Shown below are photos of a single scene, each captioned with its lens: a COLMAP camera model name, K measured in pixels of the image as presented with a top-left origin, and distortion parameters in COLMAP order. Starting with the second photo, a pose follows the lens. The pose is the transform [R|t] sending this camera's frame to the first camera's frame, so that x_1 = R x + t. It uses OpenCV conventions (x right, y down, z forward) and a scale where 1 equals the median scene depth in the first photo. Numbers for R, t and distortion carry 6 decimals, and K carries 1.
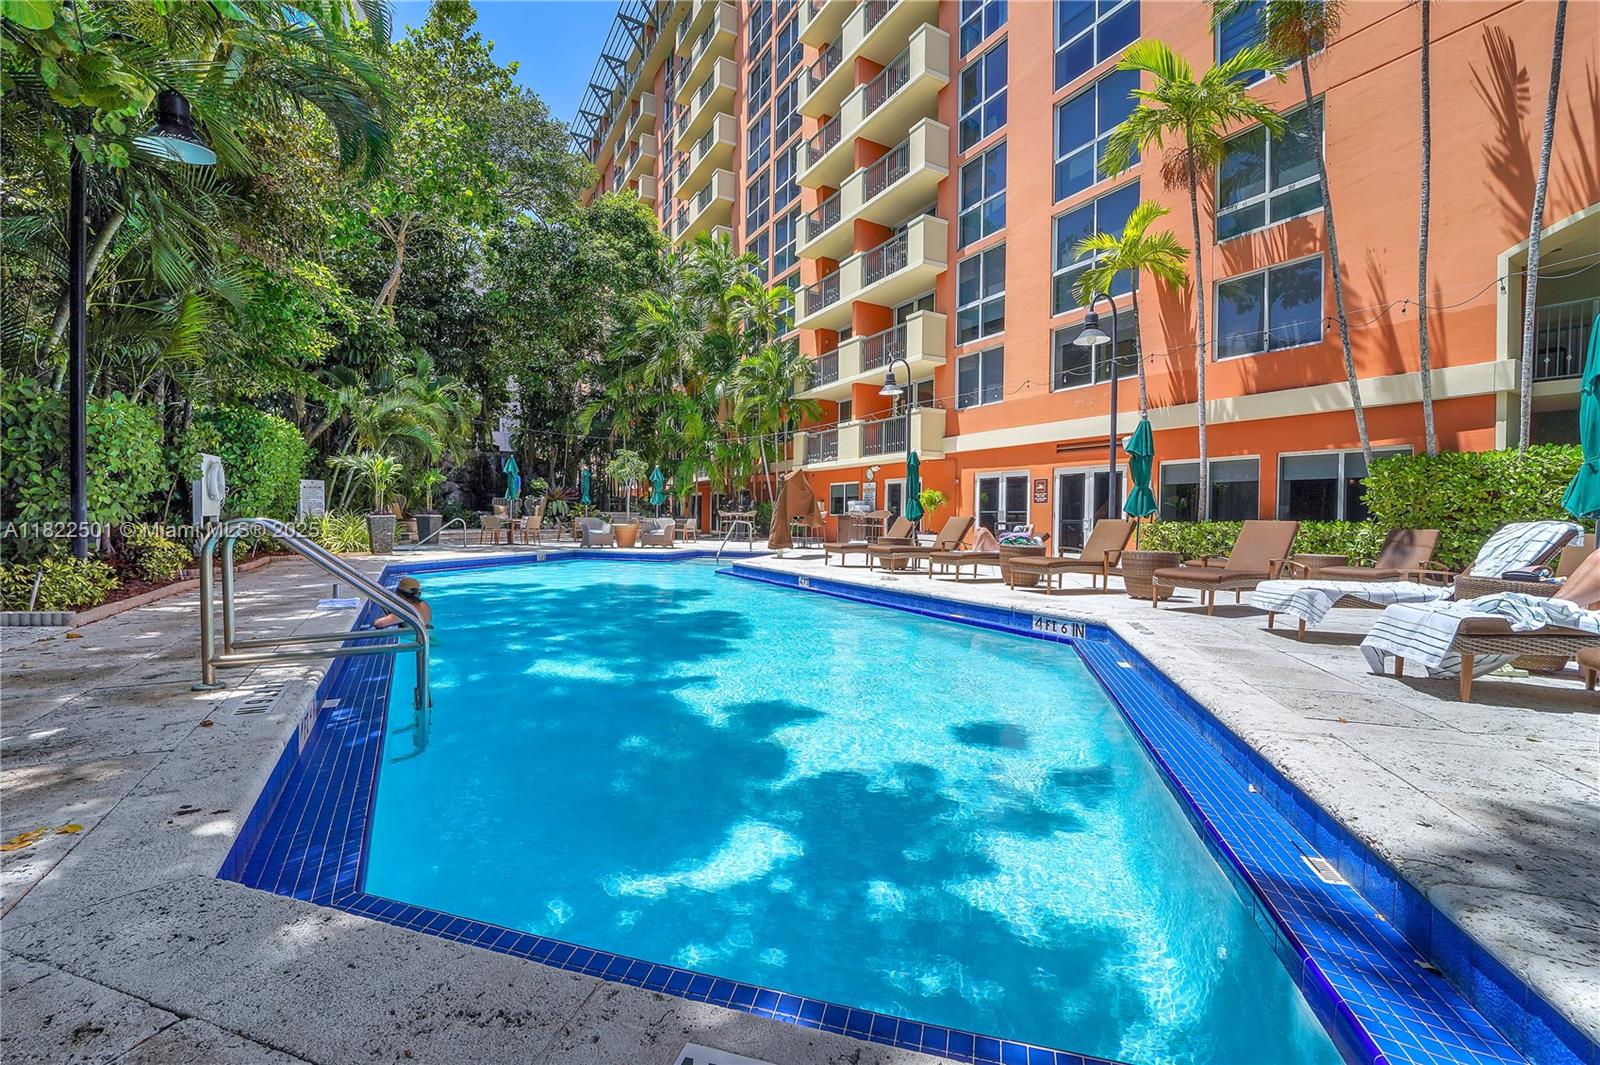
lens RADIAL K [[680.1, 0, 803.7], [0, 680.1, 535.5], [0, 0, 1]] dist [-0.018149, -0.003698]
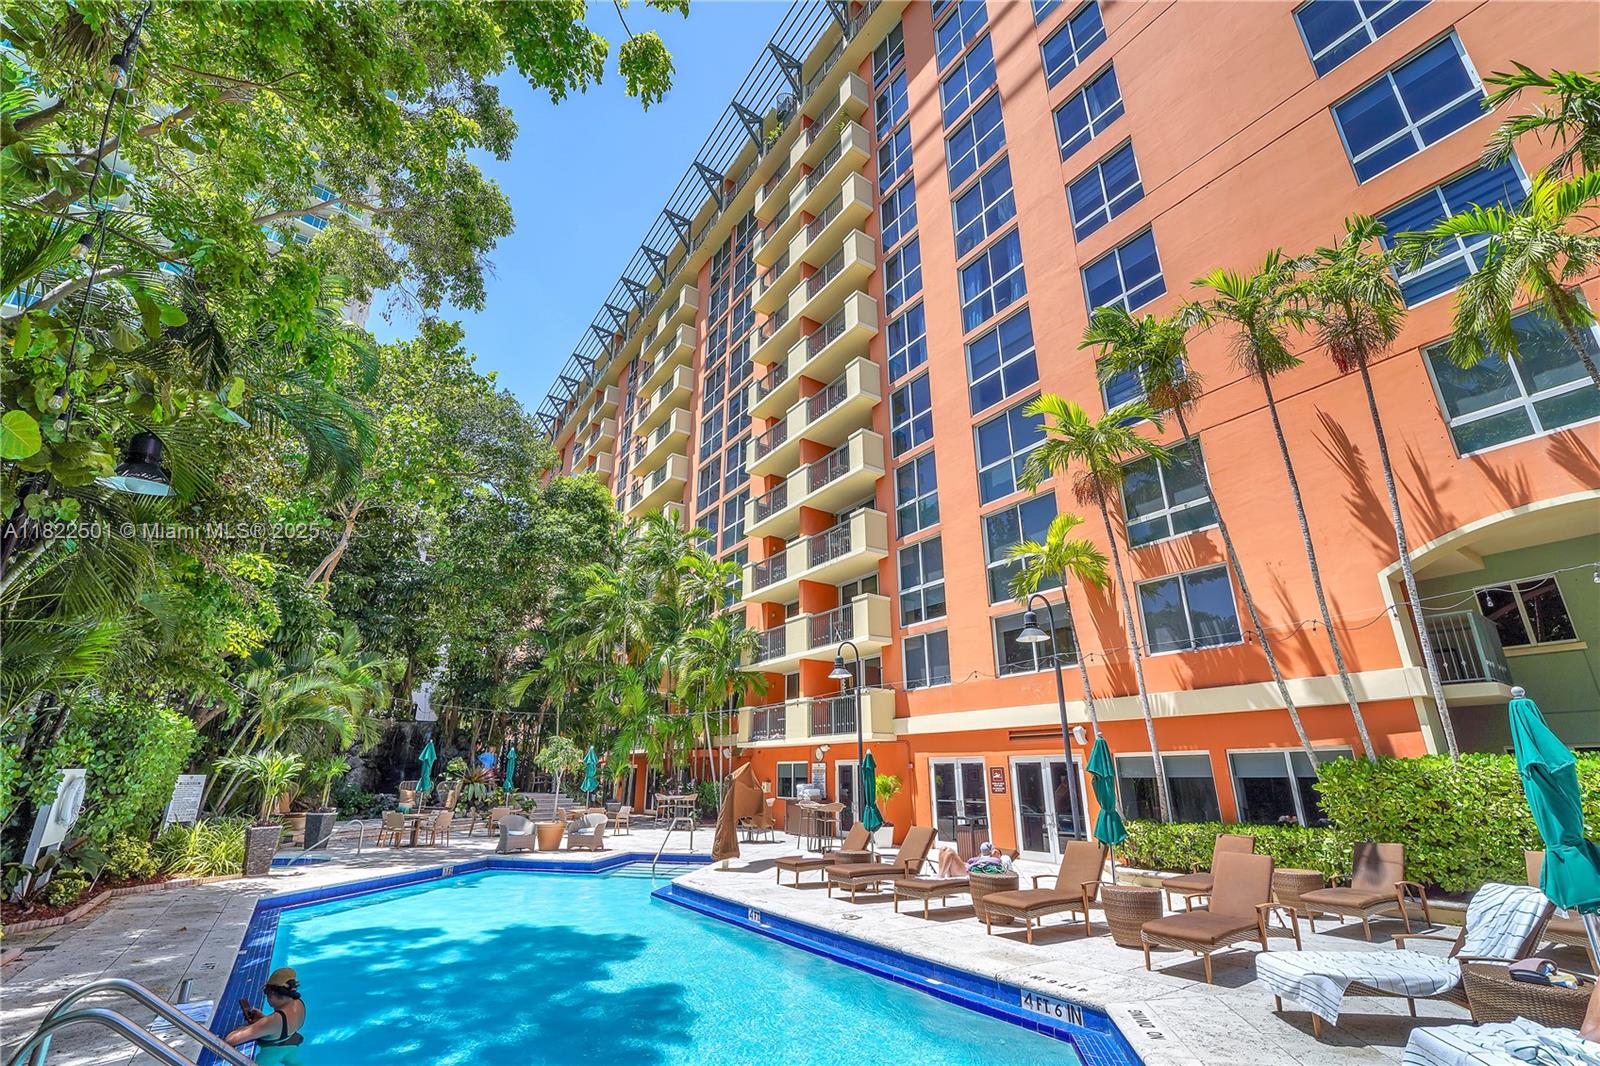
lens RADIAL K [[683.3, 0, 811.0], [0, 683.3, 528.3], [0, 0, 1]] dist [-0.021600, -0.000635]
pose [[0.995417, 0.015590, 0.094354, -0.011677], [0.018834, 0.935344, -0.353237, -0.059338], [-0.093760, 0.353395, 0.930764, -0.003348]]
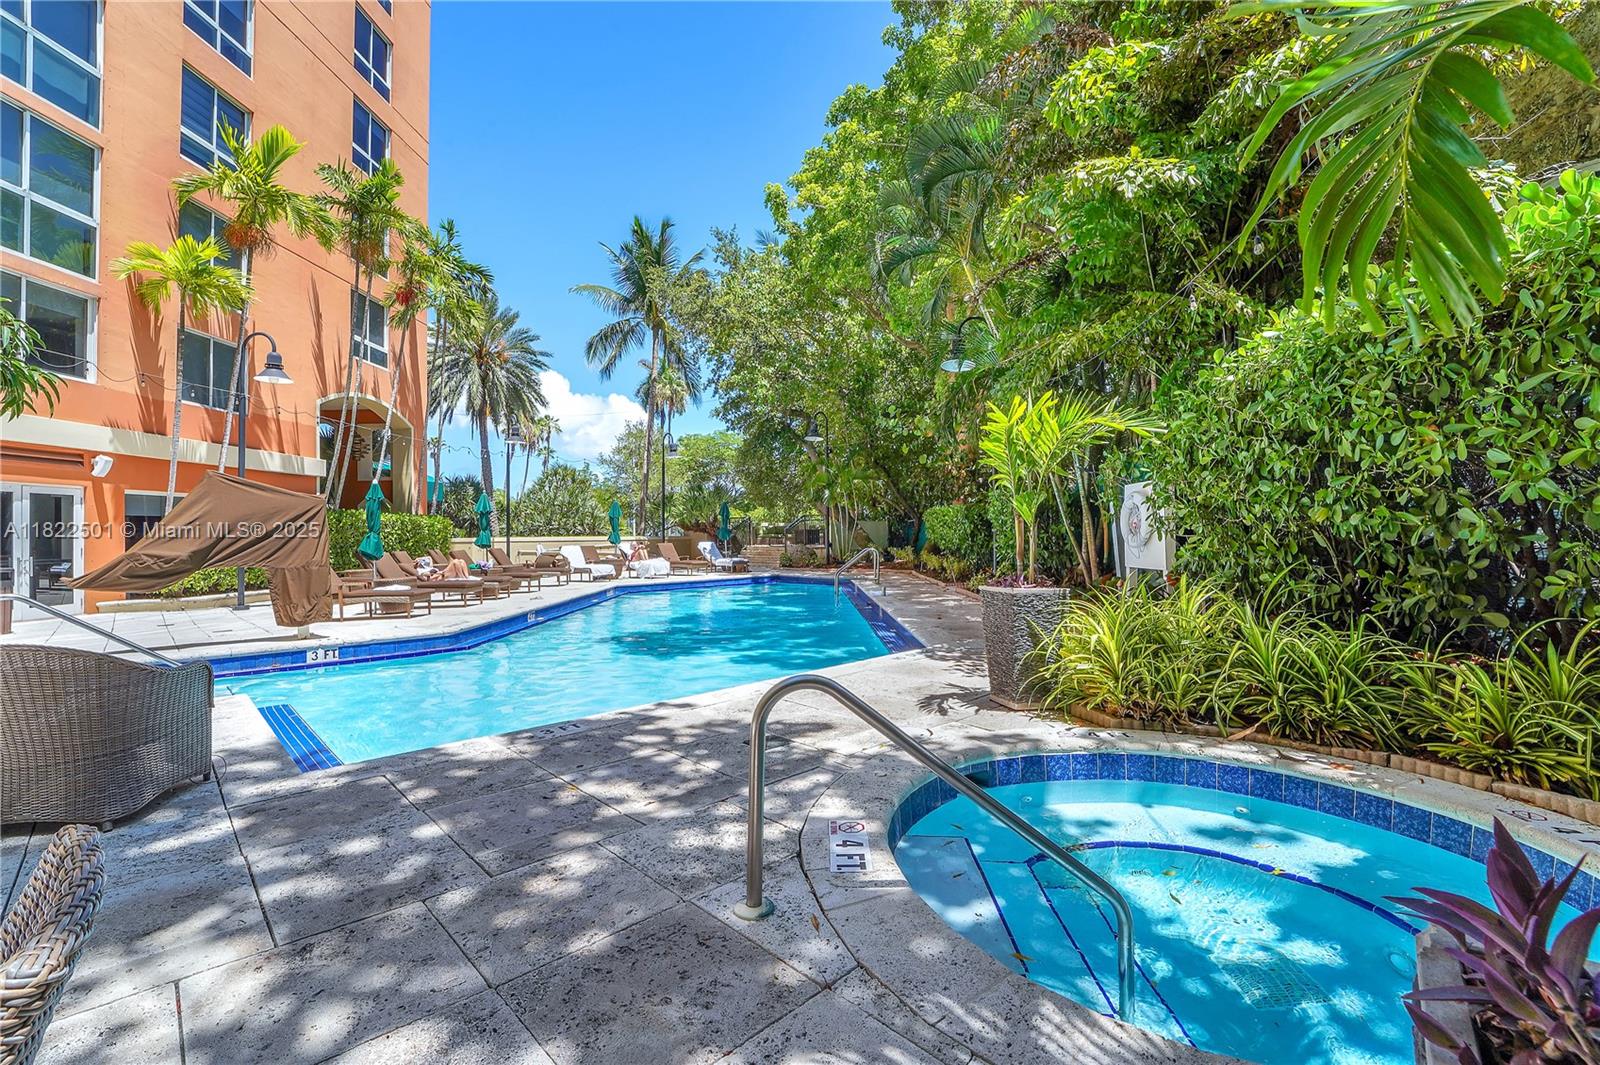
lens RADIAL K [[683.3, 0, 811.0], [0, 683.3, 527.8], [0, 0, 1]] dist [-0.021600, -0.000635]
pose [[-0.873165, -0.010750, 0.487306, -0.562275], [-0.000507, 0.999776, 0.021147, -0.062182], [-0.487425, 0.018218, -0.872975, 1.063778]]
